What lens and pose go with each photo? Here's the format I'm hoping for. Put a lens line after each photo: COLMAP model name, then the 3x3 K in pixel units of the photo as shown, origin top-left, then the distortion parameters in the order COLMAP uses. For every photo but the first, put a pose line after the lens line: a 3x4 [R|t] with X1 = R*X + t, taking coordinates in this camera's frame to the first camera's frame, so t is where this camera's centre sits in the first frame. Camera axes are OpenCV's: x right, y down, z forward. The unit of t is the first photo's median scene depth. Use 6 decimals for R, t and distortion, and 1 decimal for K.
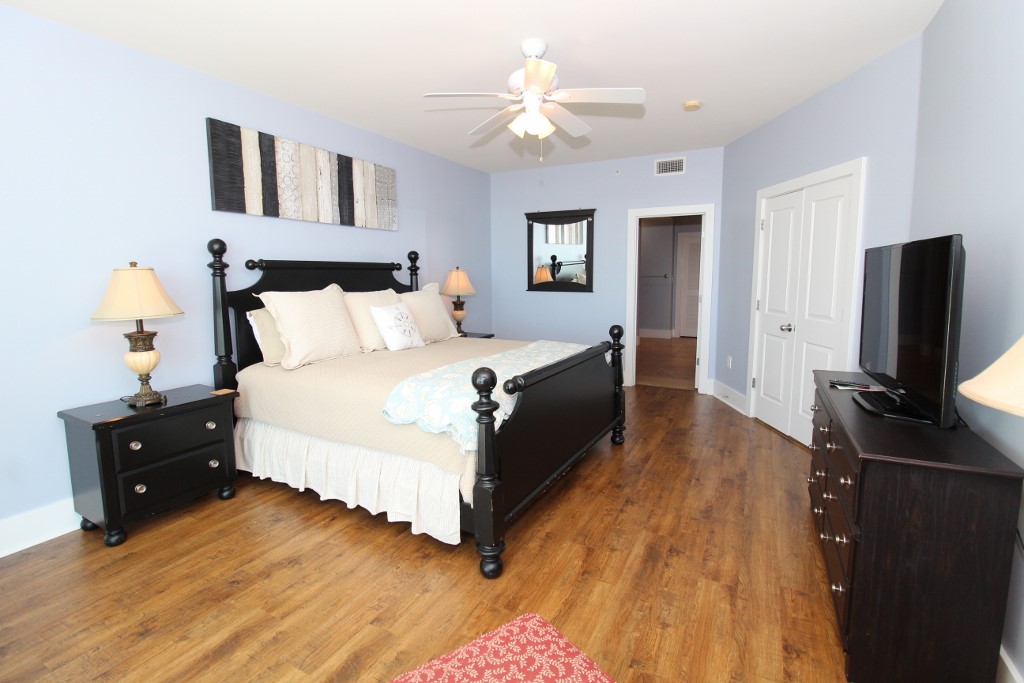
lens RADIAL K [[474.8, 0, 509.5], [0, 474.8, 328.7], [0, 0, 1]] dist [0.000647, -0.016031]
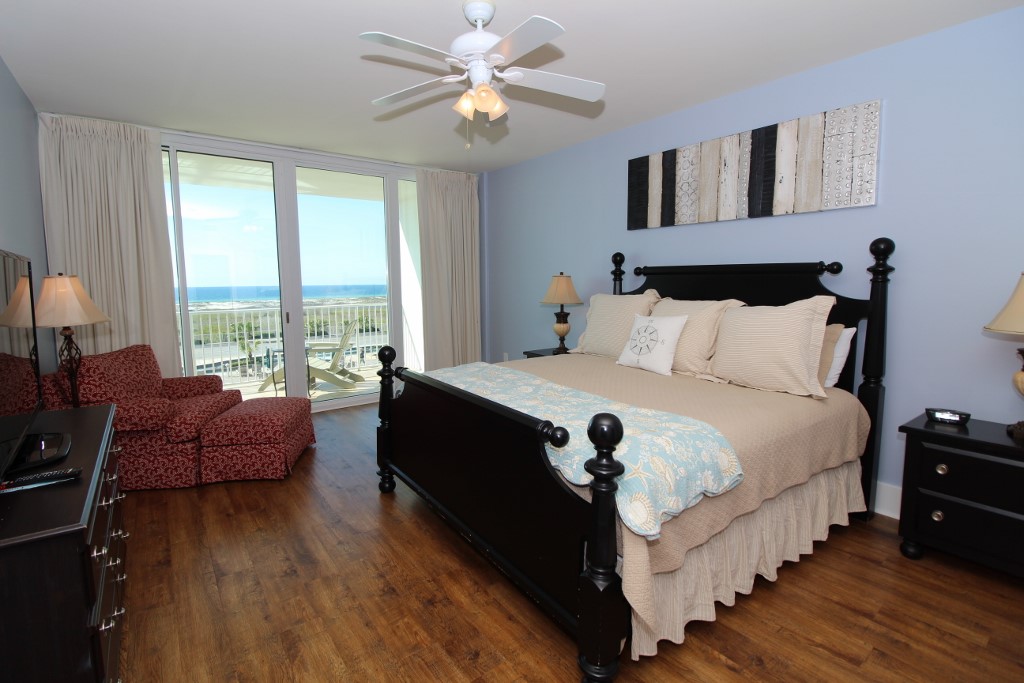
lens RADIAL K [[474.8, 0, 509.5], [0, 474.8, 328.7], [0, 0, 1]] dist [0.000647, -0.016031]
pose [[-0.426548, 0.101823, -0.898715, 0.725253], [-0.098374, 0.982525, 0.158009, -0.157218], [0.899099, 0.155808, -0.409077, 1.282240]]
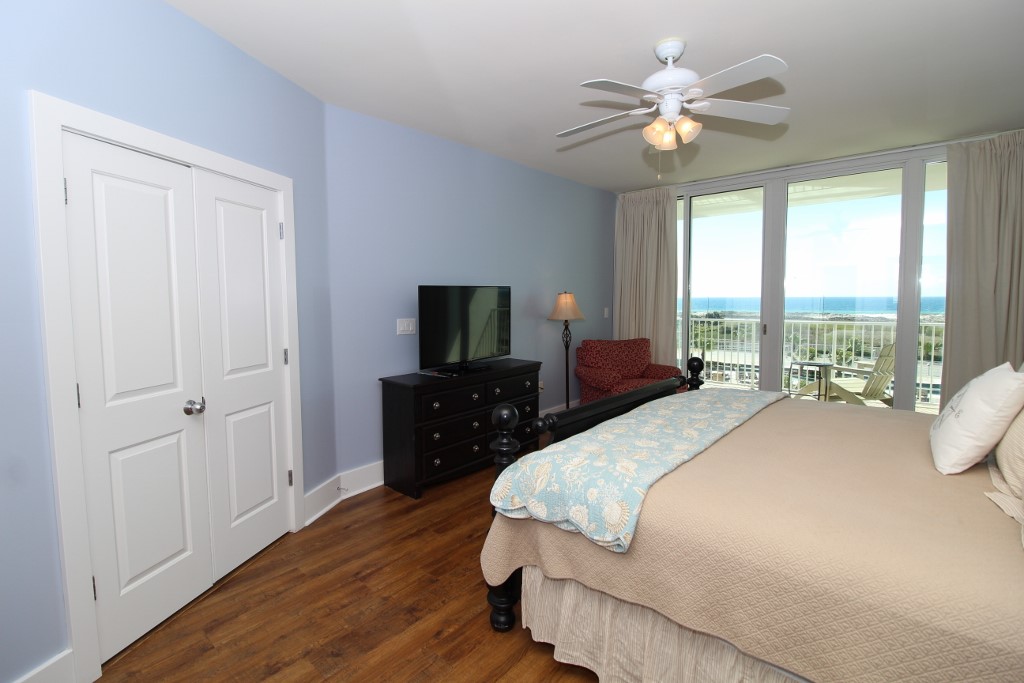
lens RADIAL K [[474.8, 0, 509.5], [0, 474.8, 328.7], [0, 0, 1]] dist [0.000647, -0.016031]
pose [[-0.972947, -0.001484, 0.231025, 0.116272], [0.042036, 0.982150, 0.183343, -0.215744], [-0.227173, 0.188095, -0.955517, 1.755823]]
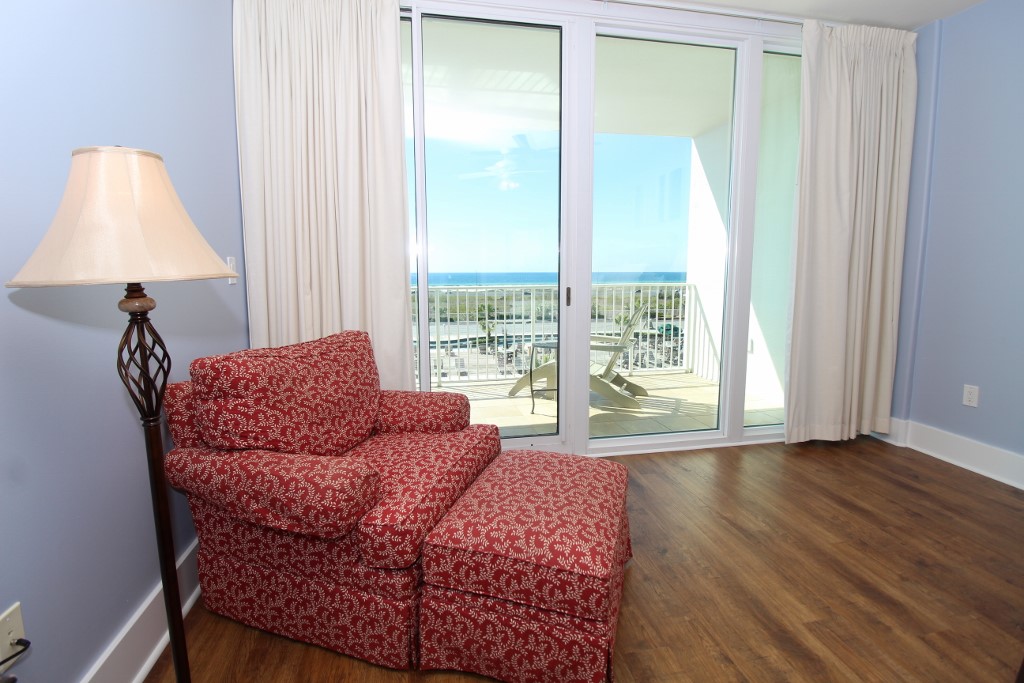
lens RADIAL K [[474.8, 0, 509.5], [0, 474.8, 328.7], [0, 0, 1]] dist [0.000647, -0.016031]
pose [[-0.783951, 0.084673, -0.615022, 0.301240], [-0.068962, 0.972647, 0.221813, -0.012343], [0.616981, 0.216304, -0.756668, 0.632027]]
